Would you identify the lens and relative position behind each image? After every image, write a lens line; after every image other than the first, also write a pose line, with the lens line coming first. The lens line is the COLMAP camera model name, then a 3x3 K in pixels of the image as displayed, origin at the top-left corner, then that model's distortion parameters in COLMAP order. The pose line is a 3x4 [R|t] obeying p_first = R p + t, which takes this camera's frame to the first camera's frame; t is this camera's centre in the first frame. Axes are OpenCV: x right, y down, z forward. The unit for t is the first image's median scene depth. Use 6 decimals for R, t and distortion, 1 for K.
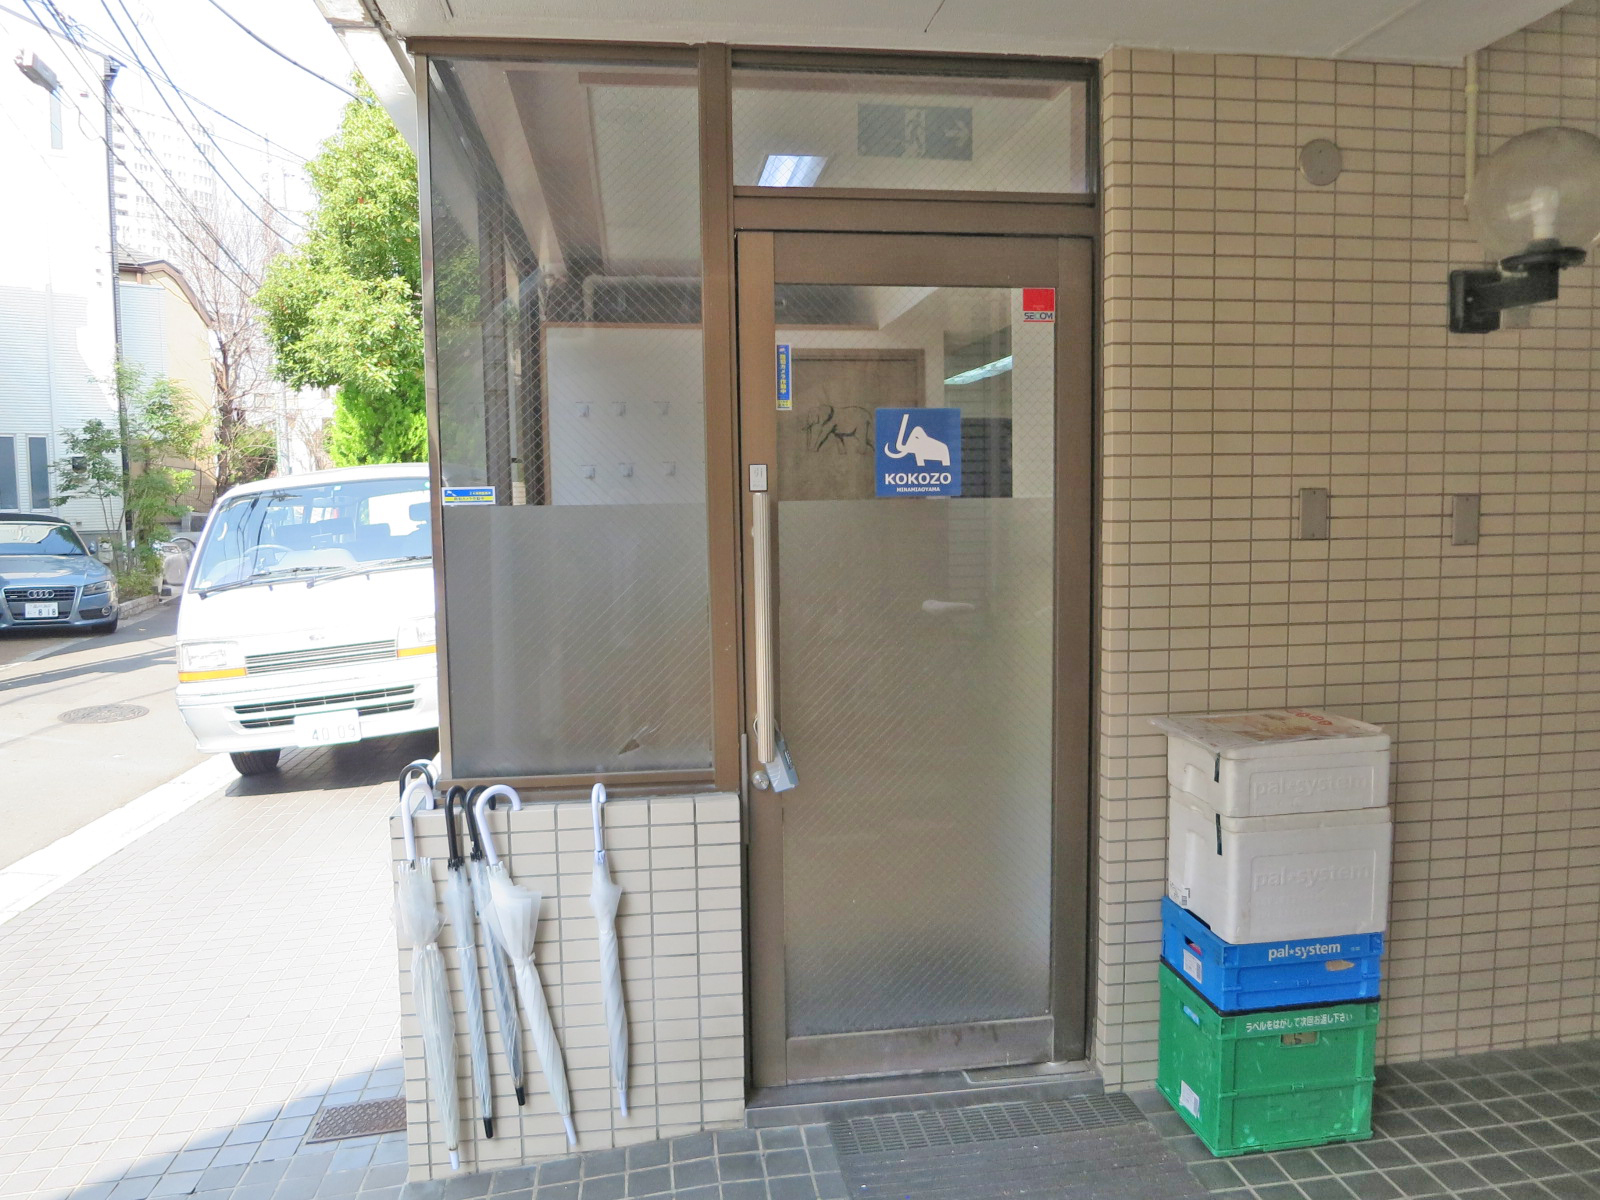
lens RADIAL K [[1151.7, 0, 800.0], [0, 1151.7, 600.0], [0, 0, 1]] dist [-0.039047, -0.005050]
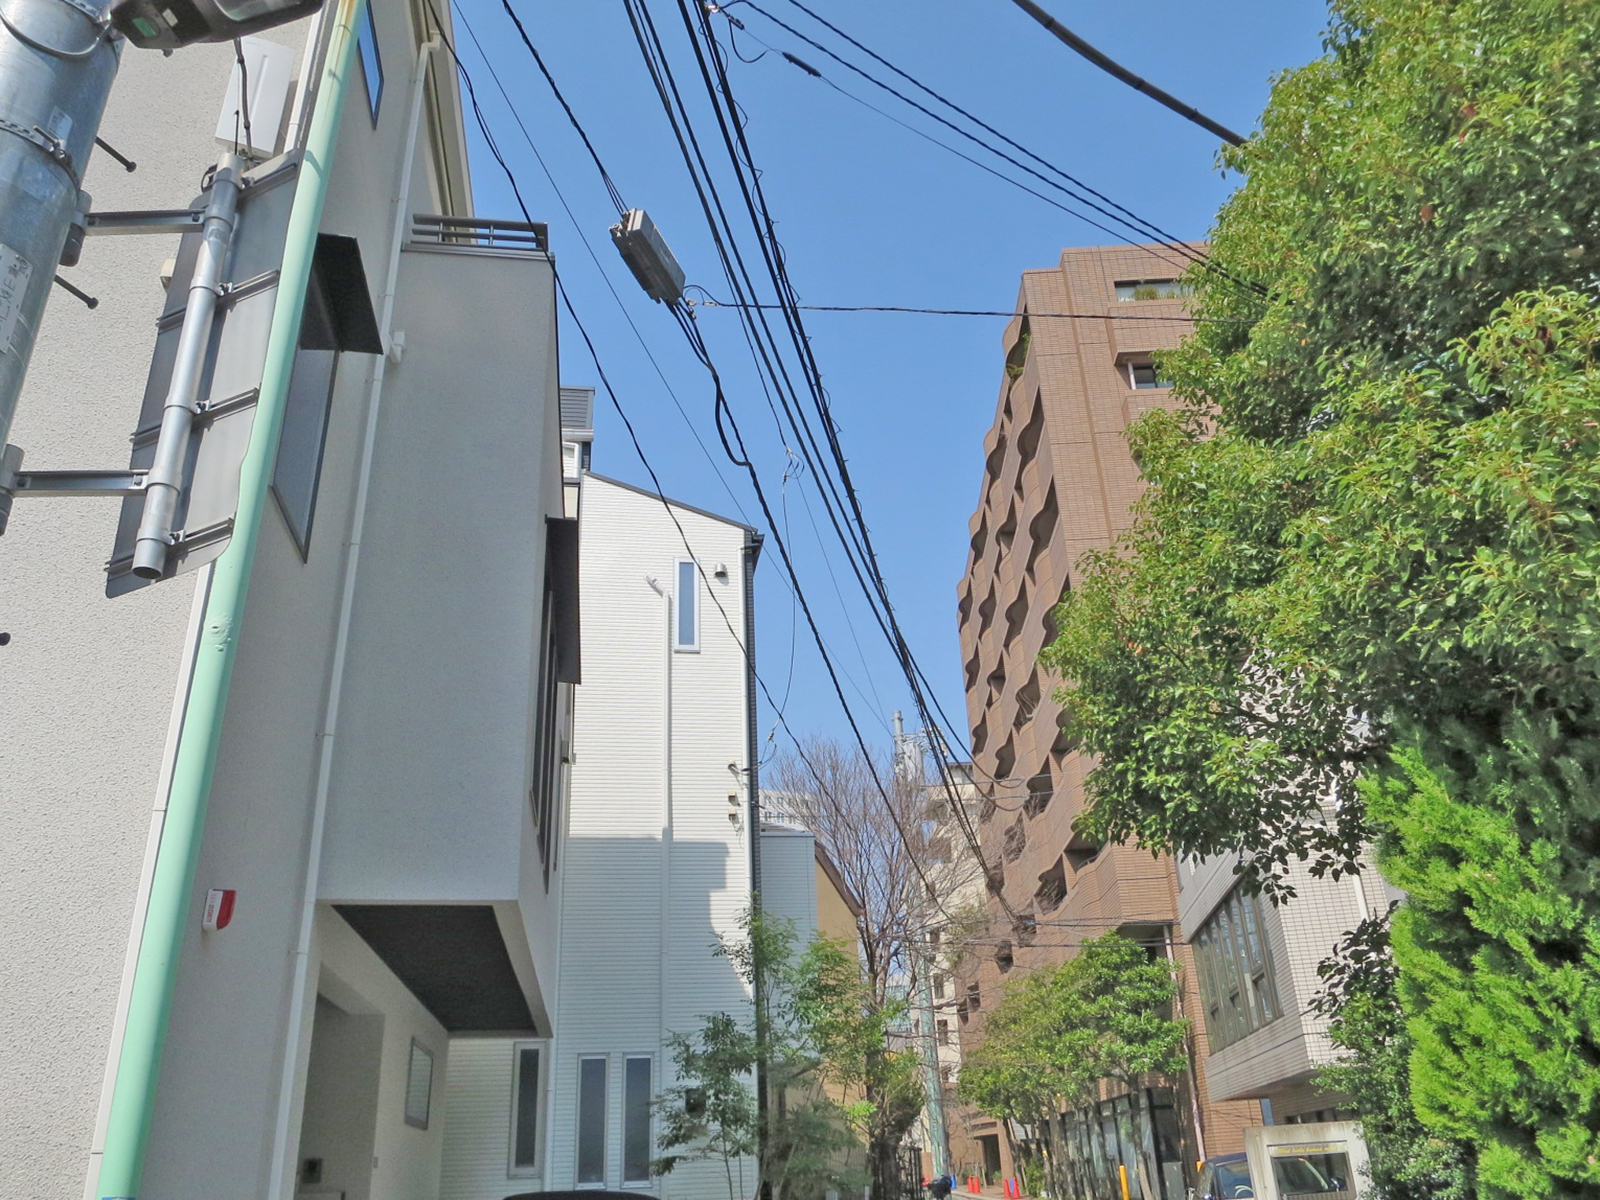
lens RADIAL K [[1151.7, 0, 800.0], [0, 1151.7, 600.0], [0, 0, 1]] dist [-0.039047, -0.005050]
pose [[0.883622, -0.230214, -0.407694, -0.282630], [-0.010833, 0.860479, -0.509370, -0.039824], [0.468076, 0.454507, 0.757844, 0.450959]]
